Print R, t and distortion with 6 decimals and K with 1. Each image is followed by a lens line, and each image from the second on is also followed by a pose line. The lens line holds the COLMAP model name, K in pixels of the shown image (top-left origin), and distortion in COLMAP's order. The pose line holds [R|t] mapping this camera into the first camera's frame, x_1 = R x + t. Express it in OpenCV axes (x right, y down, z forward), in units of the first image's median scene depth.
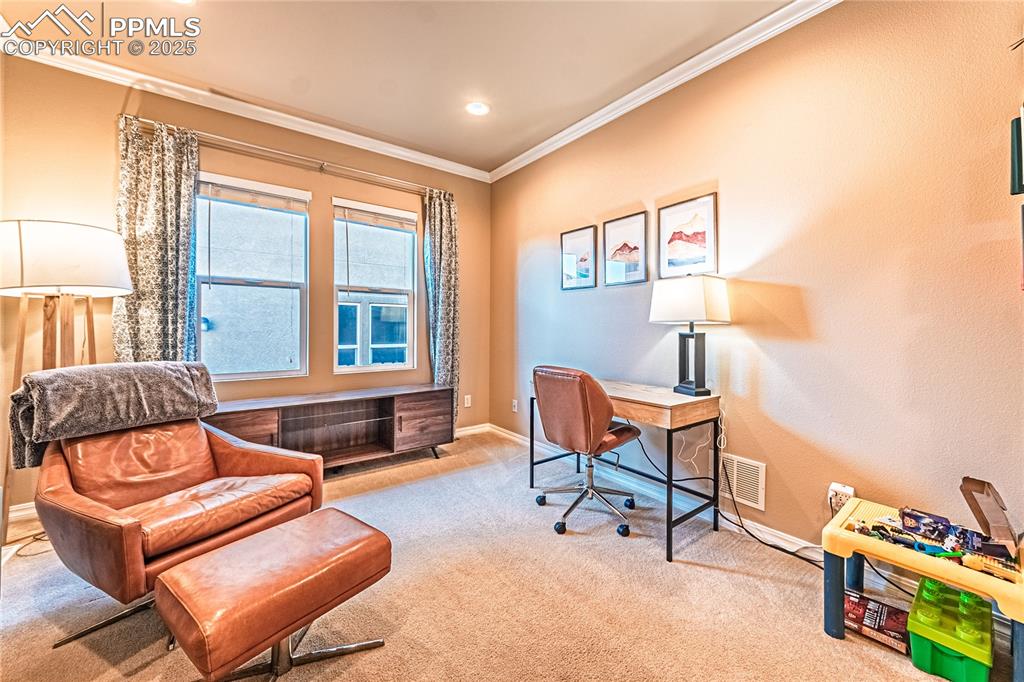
lens RADIAL K [[387.7, 0, 513.8], [0, 387.7, 324.0], [0, 0, 1]] dist [-0.000390, -0.000275]
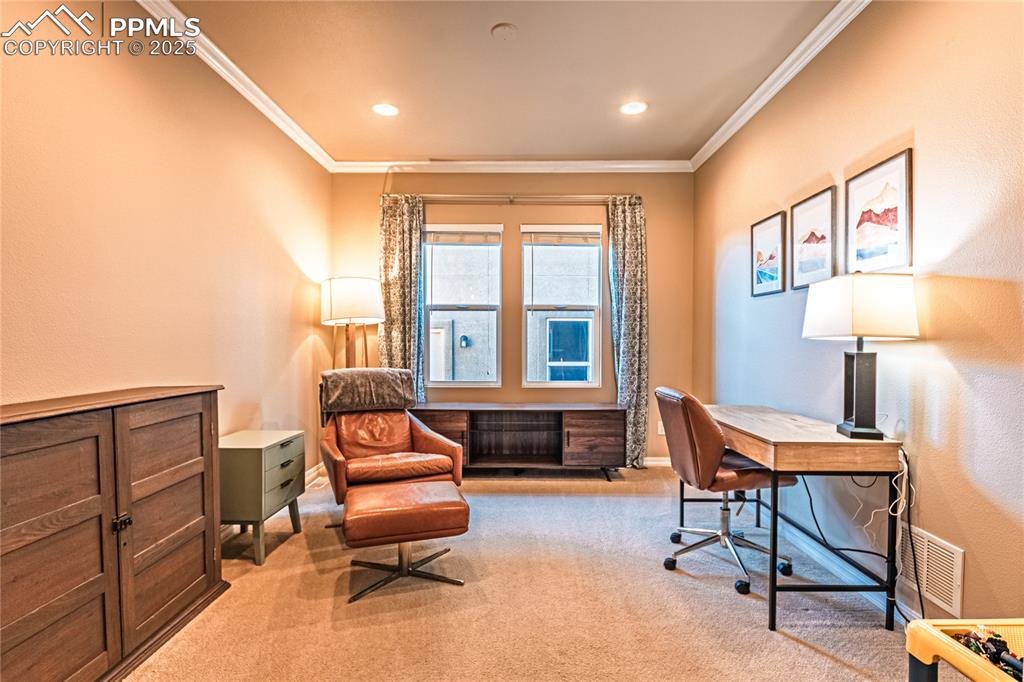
lens RADIAL K [[475.4, 0, 512.8], [0, 475.4, 346.9], [0, 0, 1]] dist [-0.000449, -0.000646]
pose [[0.789526, 0.003092, -0.613710, 0.421843], [0.006372, 0.999892, 0.013236, -0.002857], [0.613685, -0.014361, 0.789421, -0.087989]]
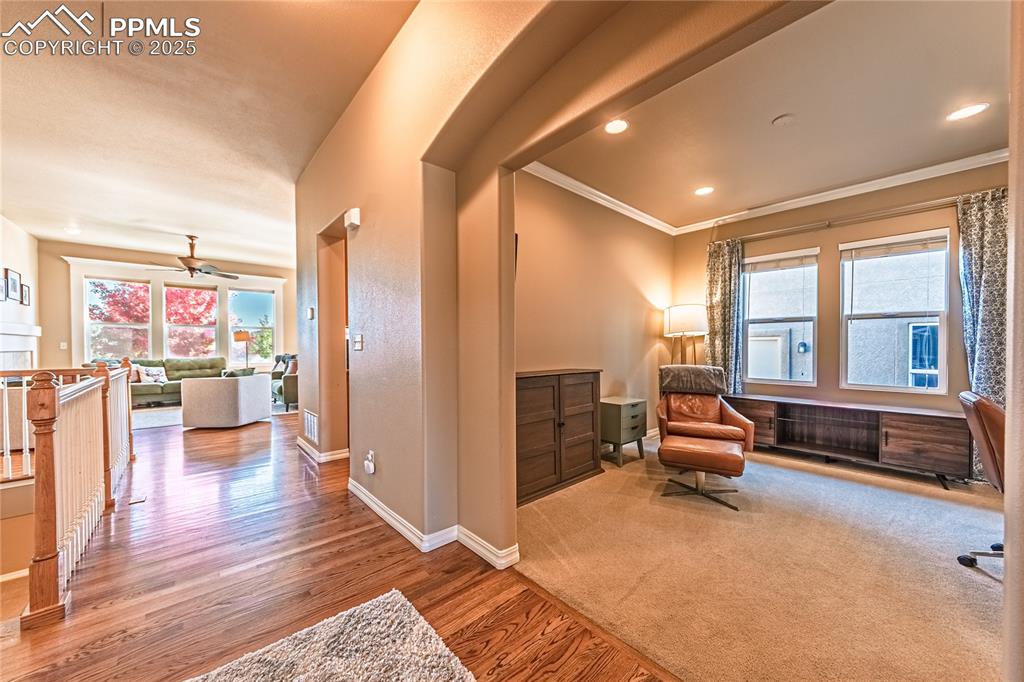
lens RADIAL K [[364.7, 0, 517.1], [0, 364.7, 349.7], [0, 0, 1]] dist [0.000181, -0.000073]
pose [[0.085060, 0.002682, -0.996372, 0.754721], [0.004537, 0.999985, 0.003079, -0.001401], [0.996366, -0.004782, 0.085046, -0.146973]]
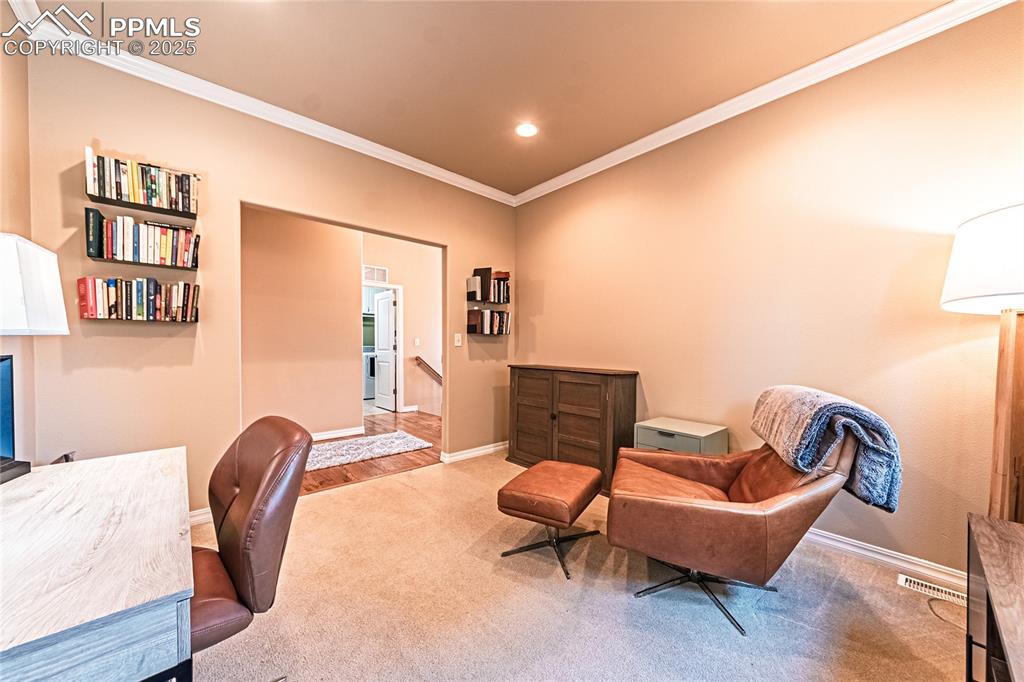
lens RADIAL K [[368.3, 0, 513.2], [0, 368.3, 351.1], [0, 0, 1]] dist [0.017296, -0.000069]
pose [[-0.997053, -0.008775, -0.076215, -0.142038], [-0.010141, 0.999795, 0.017548, -0.001279], [0.076045, 0.018269, -0.996937, 1.293527]]
